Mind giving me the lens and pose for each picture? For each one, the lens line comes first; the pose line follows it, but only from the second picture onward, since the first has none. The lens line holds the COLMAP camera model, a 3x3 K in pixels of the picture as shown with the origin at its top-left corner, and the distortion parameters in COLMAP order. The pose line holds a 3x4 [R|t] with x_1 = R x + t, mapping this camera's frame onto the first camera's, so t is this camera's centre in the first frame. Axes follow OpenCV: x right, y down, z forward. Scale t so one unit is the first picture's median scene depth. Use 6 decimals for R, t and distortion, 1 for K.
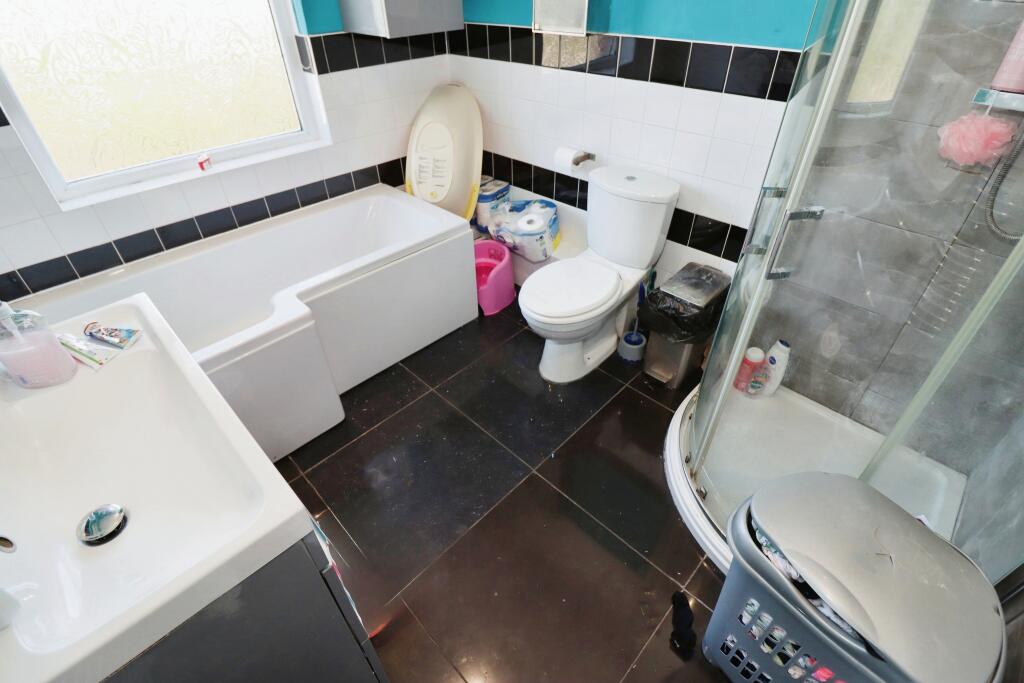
lens RADIAL K [[478.5, 0, 523.6], [0, 478.5, 317.0], [0, 0, 1]] dist [-0.000164, -0.015803]
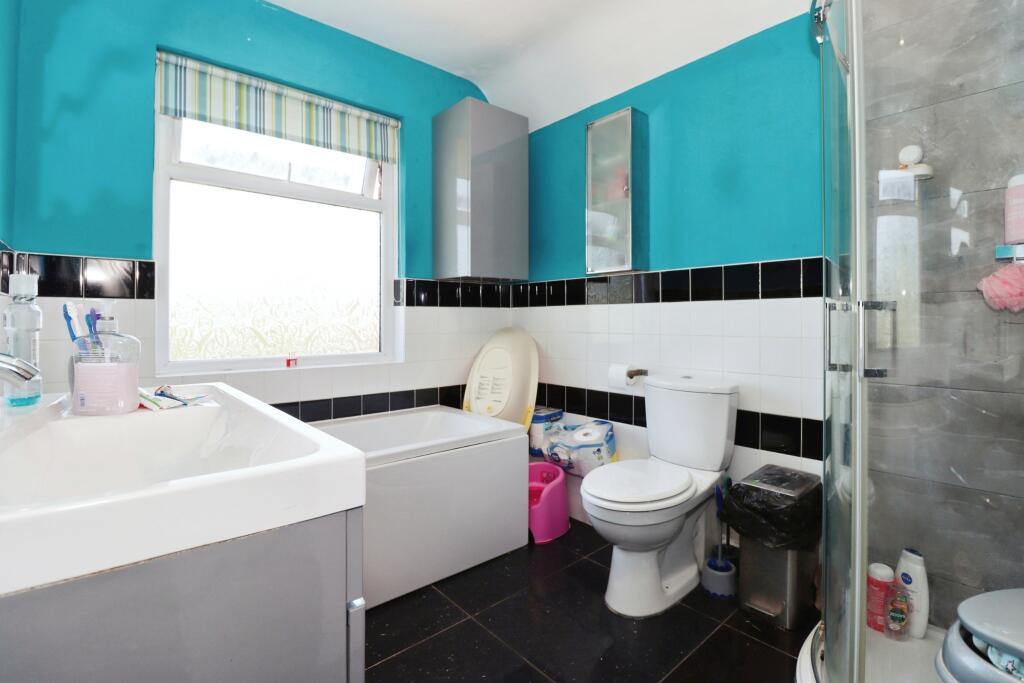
lens RADIAL K [[478.5, 0, 523.6], [0, 478.5, 317.0], [0, 0, 1]] dist [-0.000164, -0.015803]
pose [[0.997289, 0.003439, -0.073504, -0.044334], [-0.047603, 0.791877, -0.608823, 0.217169], [0.056112, 0.610671, 0.789894, 0.077975]]
